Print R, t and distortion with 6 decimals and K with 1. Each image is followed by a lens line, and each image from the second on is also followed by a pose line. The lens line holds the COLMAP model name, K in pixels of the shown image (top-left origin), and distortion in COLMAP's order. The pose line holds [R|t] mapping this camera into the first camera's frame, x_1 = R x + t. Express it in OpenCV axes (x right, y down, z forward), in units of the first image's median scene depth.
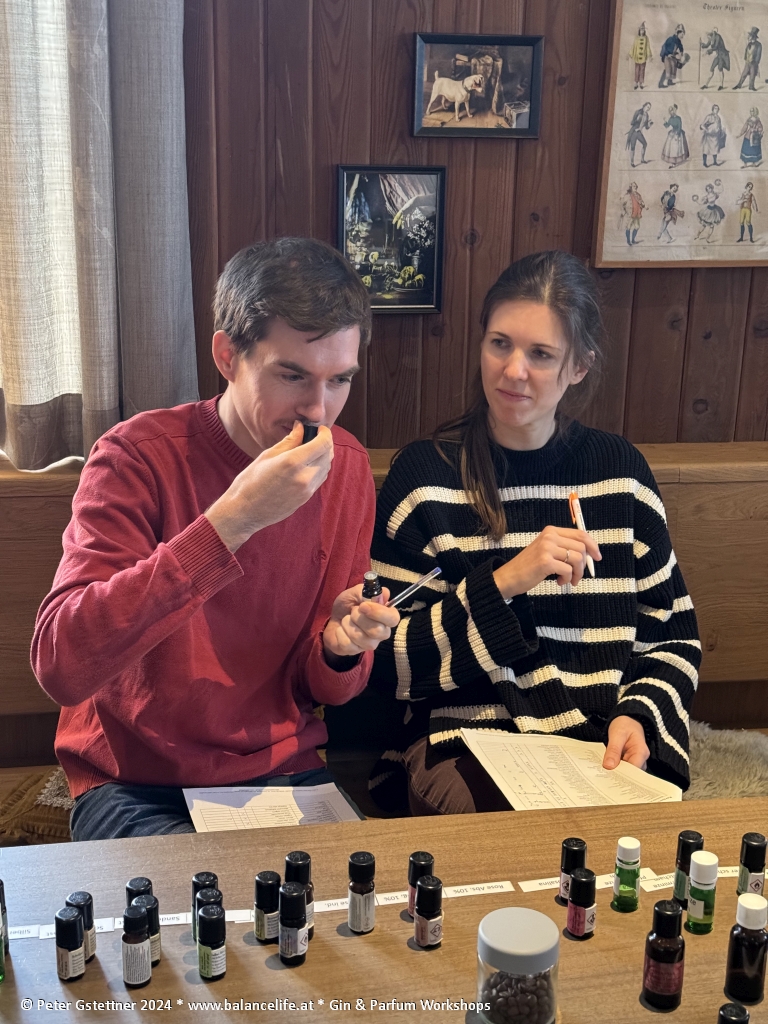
lens RADIAL K [[1420.5, 0, 377.4], [0, 1420.5, 538.5], [0, 0, 1]] dist [0.061423, 0.000000]
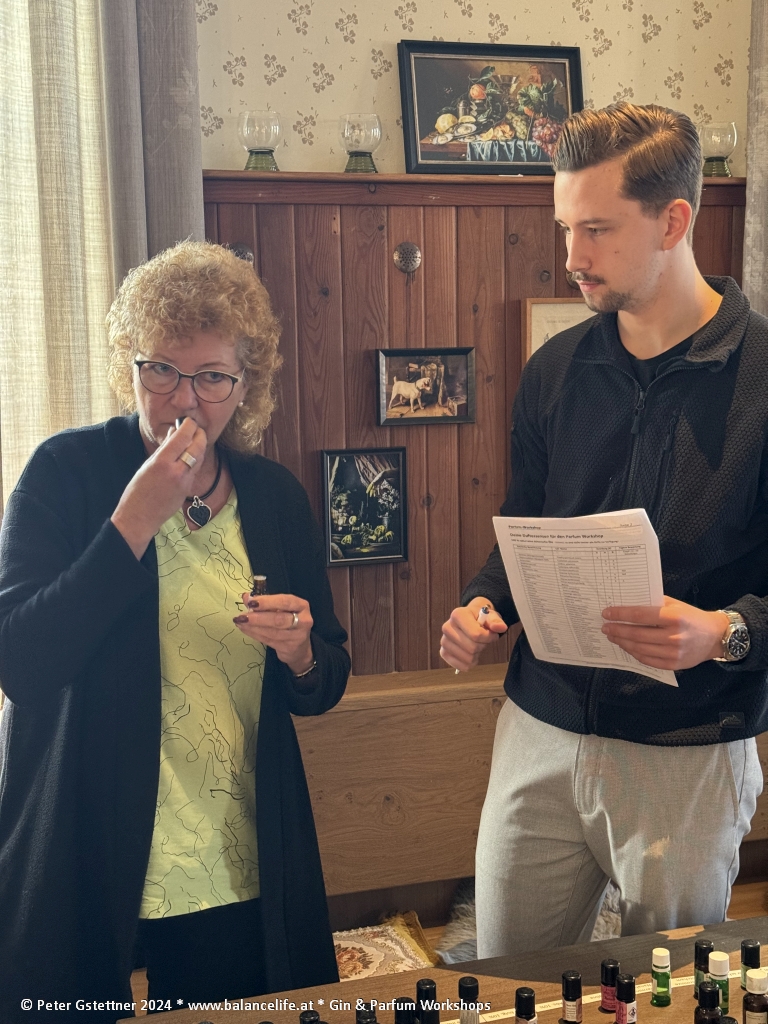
lens RADIAL K [[1420.5, 0, 382.2], [0, 1420.5, 509.7], [0, 0, 1]] dist [0.061423, 0.000000]
pose [[0.988152, -0.059299, 0.141557, -0.156899], [0.084383, 0.980338, -0.178371, 0.017056], [-0.128197, 0.188203, 0.973728, -0.218008]]
